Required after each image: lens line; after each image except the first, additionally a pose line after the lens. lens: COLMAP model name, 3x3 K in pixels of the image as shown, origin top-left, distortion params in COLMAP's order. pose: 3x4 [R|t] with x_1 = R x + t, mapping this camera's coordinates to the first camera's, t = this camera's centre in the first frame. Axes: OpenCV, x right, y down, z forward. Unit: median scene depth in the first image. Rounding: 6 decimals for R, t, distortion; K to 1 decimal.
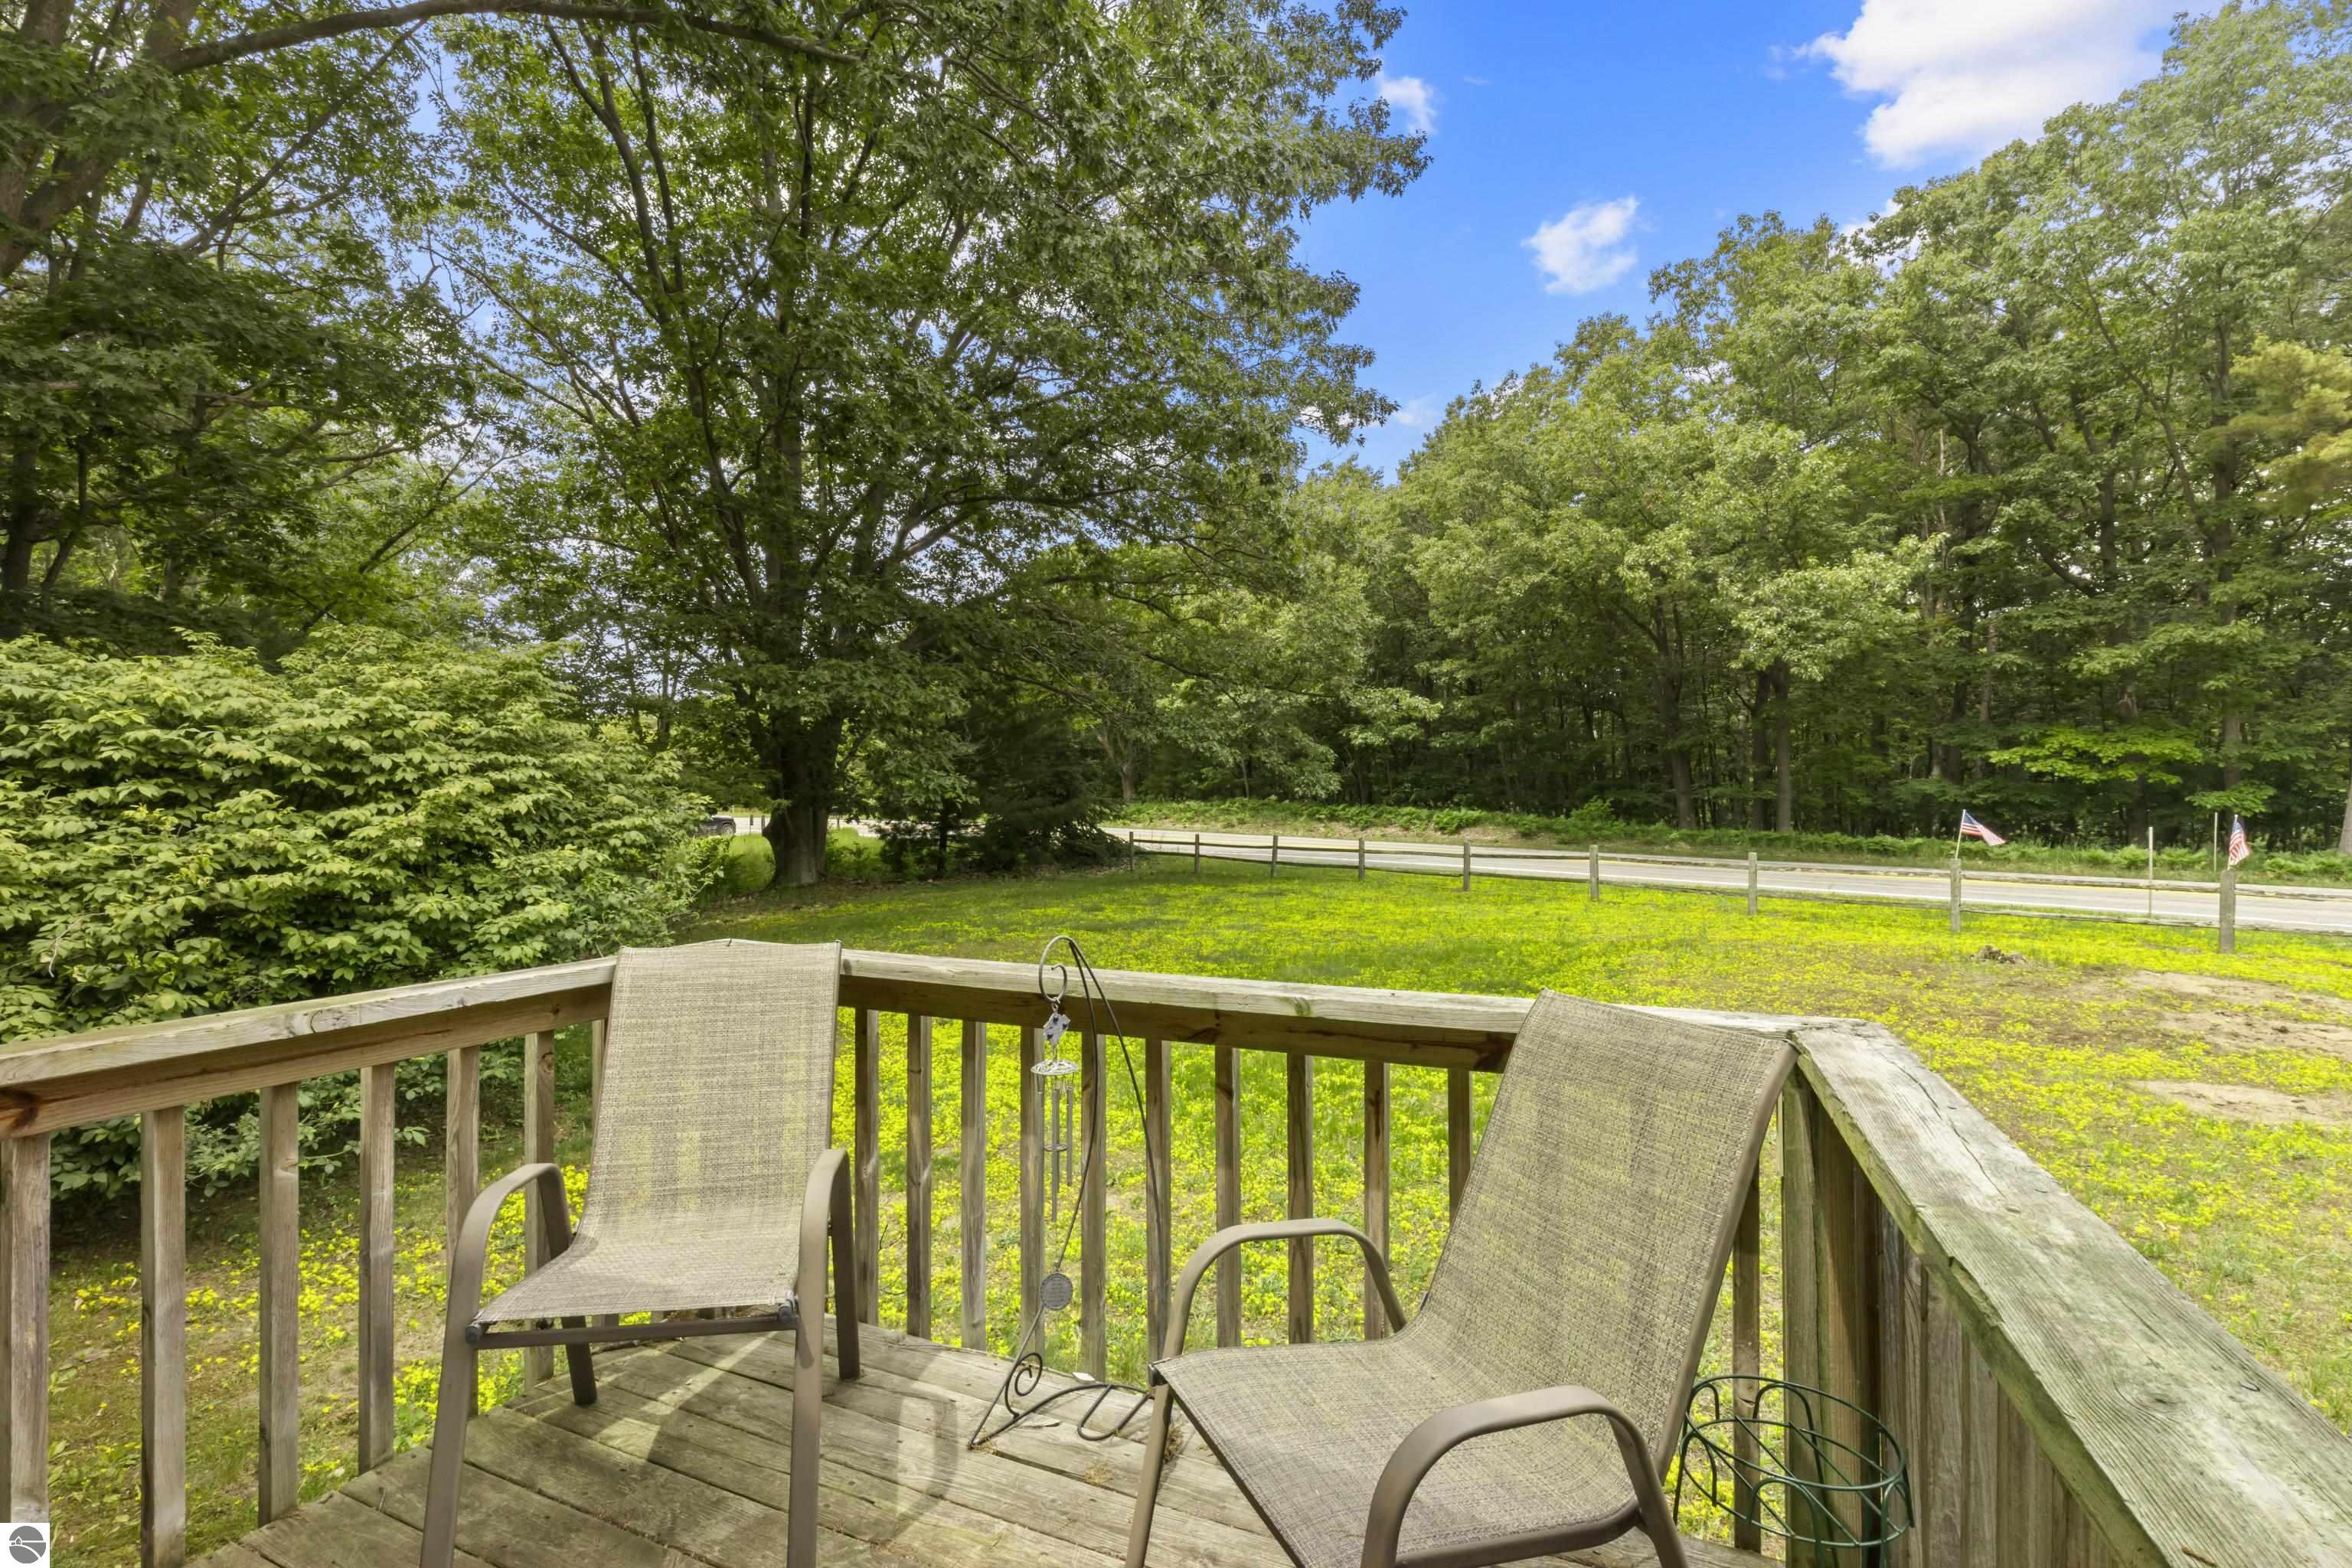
lens RADIAL K [[1055.8, 0, 1181.5], [0, 1055.8, 793.9], [0, 0, 1]] dist [0.016284, 0.000536]
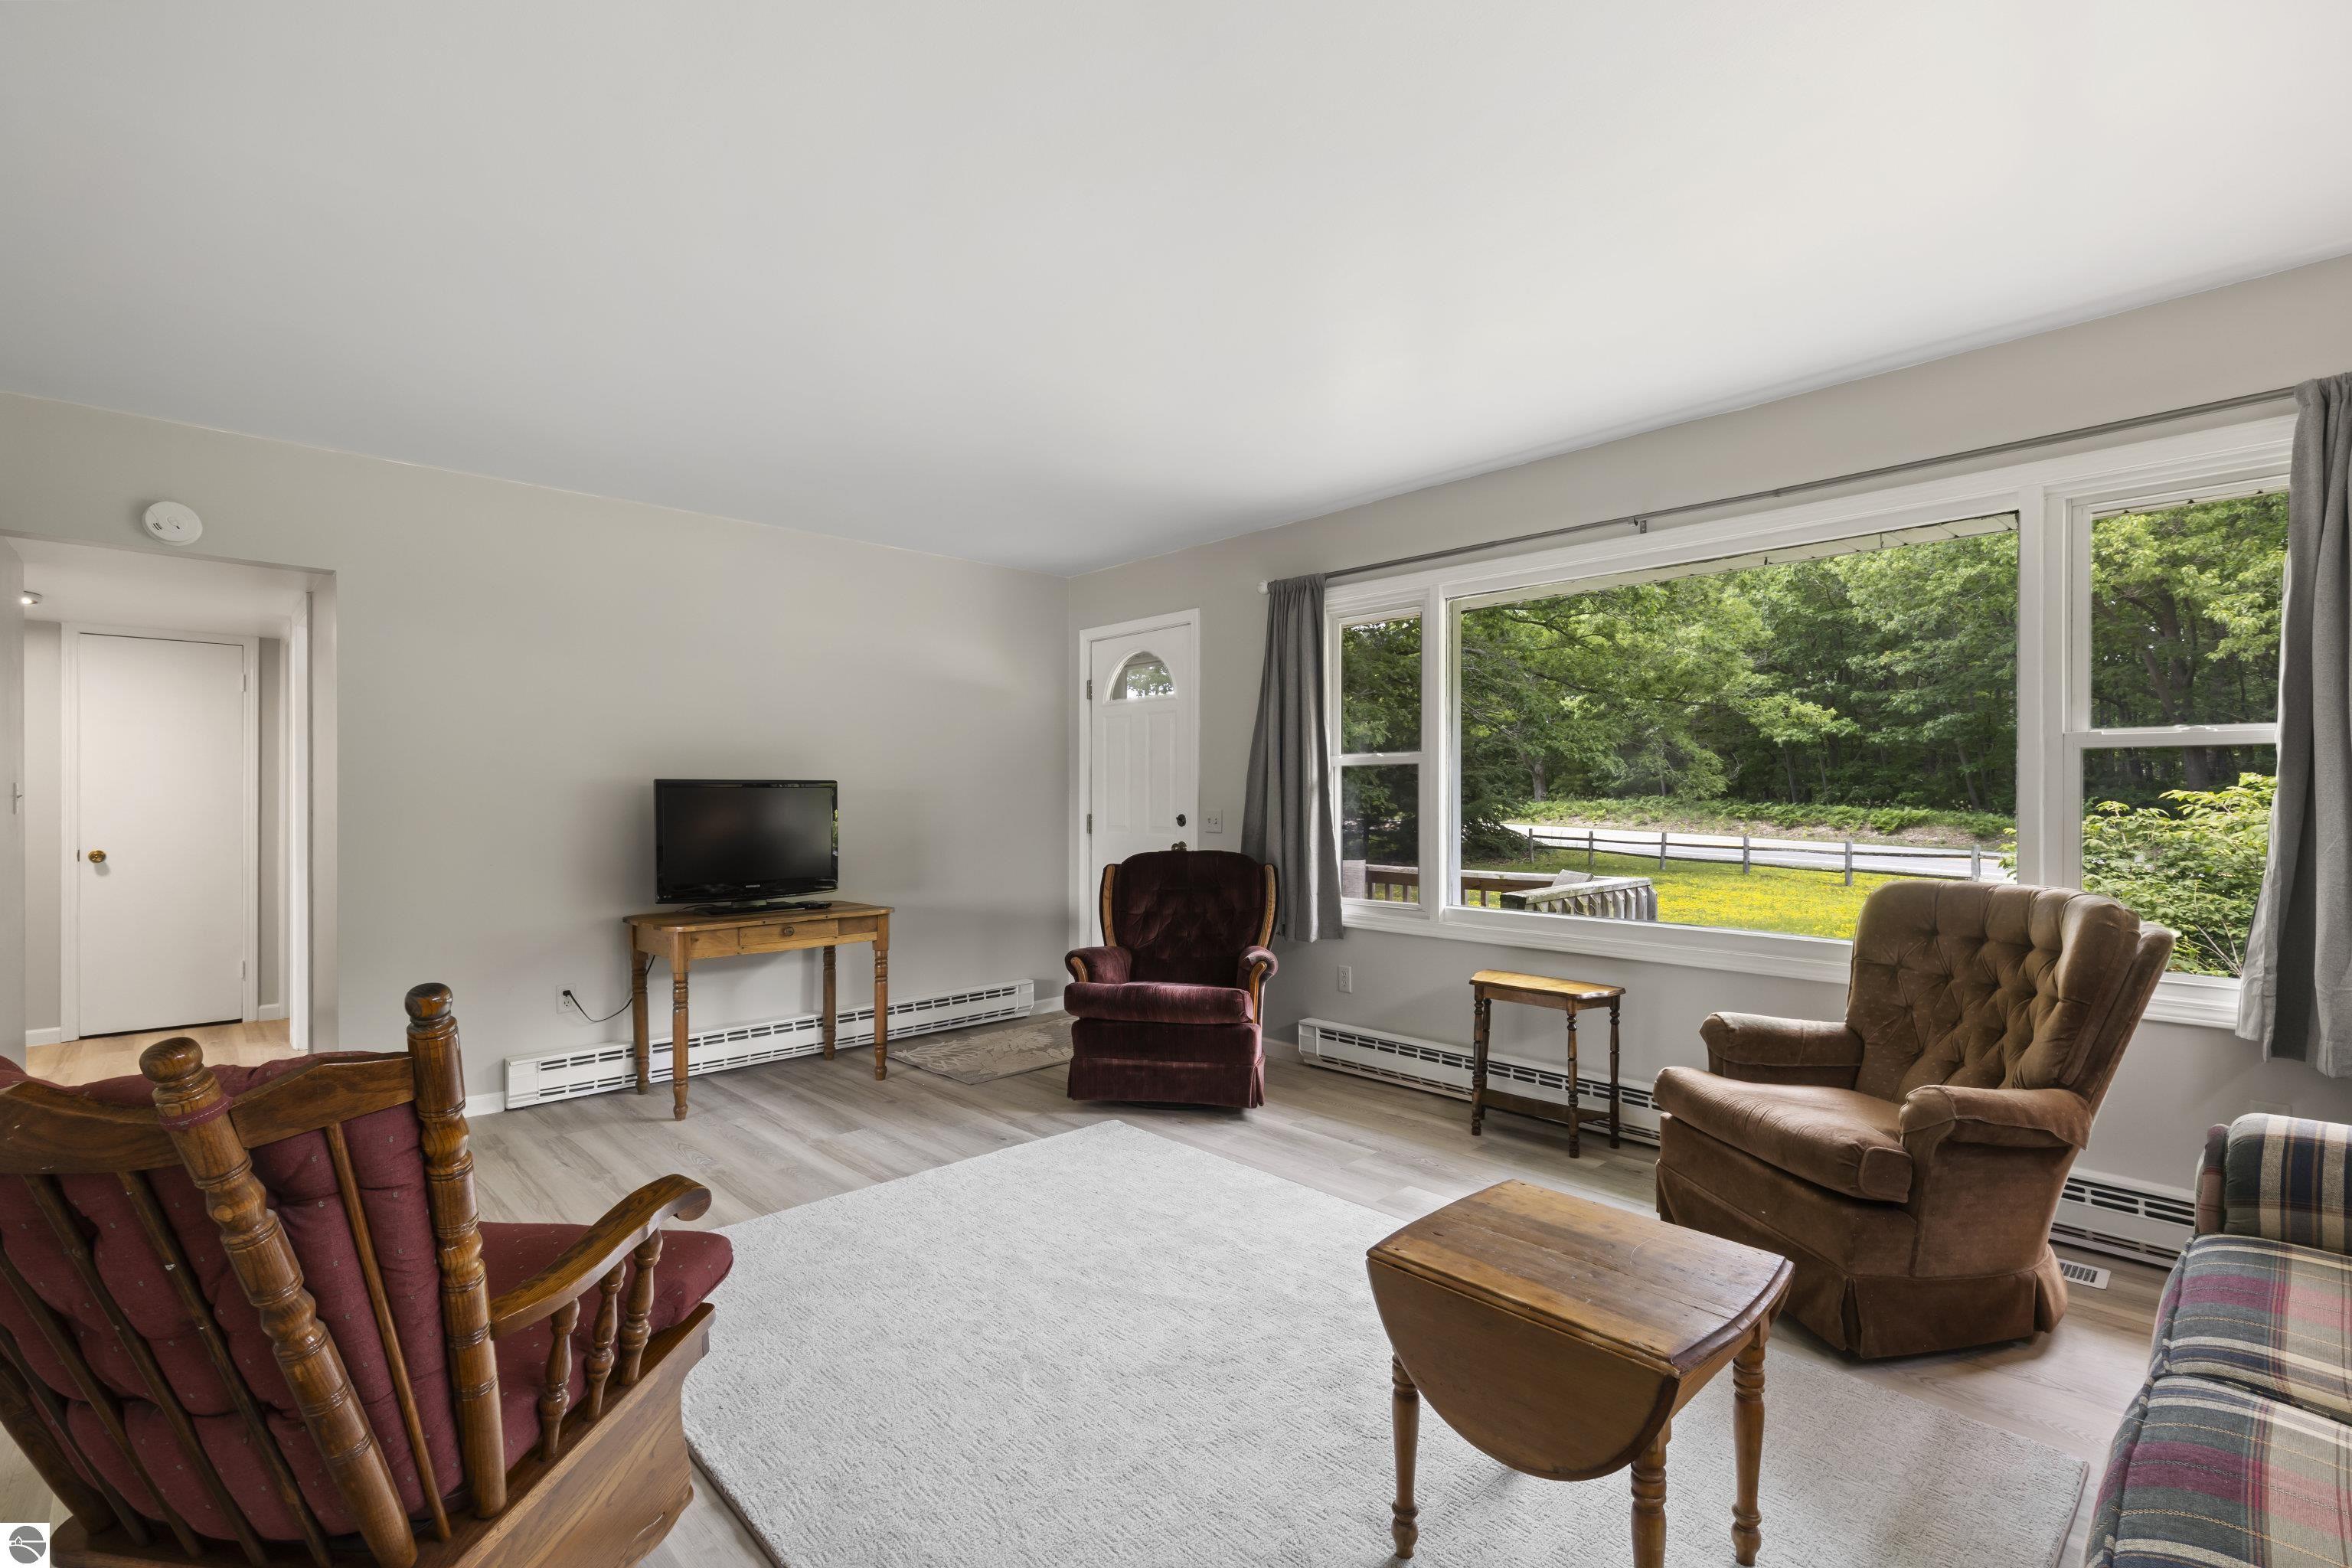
lens RADIAL K [[1055.8, 0, 1180.4], [0, 1055.8, 792.6], [0, 0, 1]] dist [0.016284, 0.000536]
pose [[0.924986, -0.003764, -0.379982, 0.035059], [0.004906, 0.999986, 0.002038, -0.006475], [0.379969, -0.003749, 0.924992, -0.185639]]
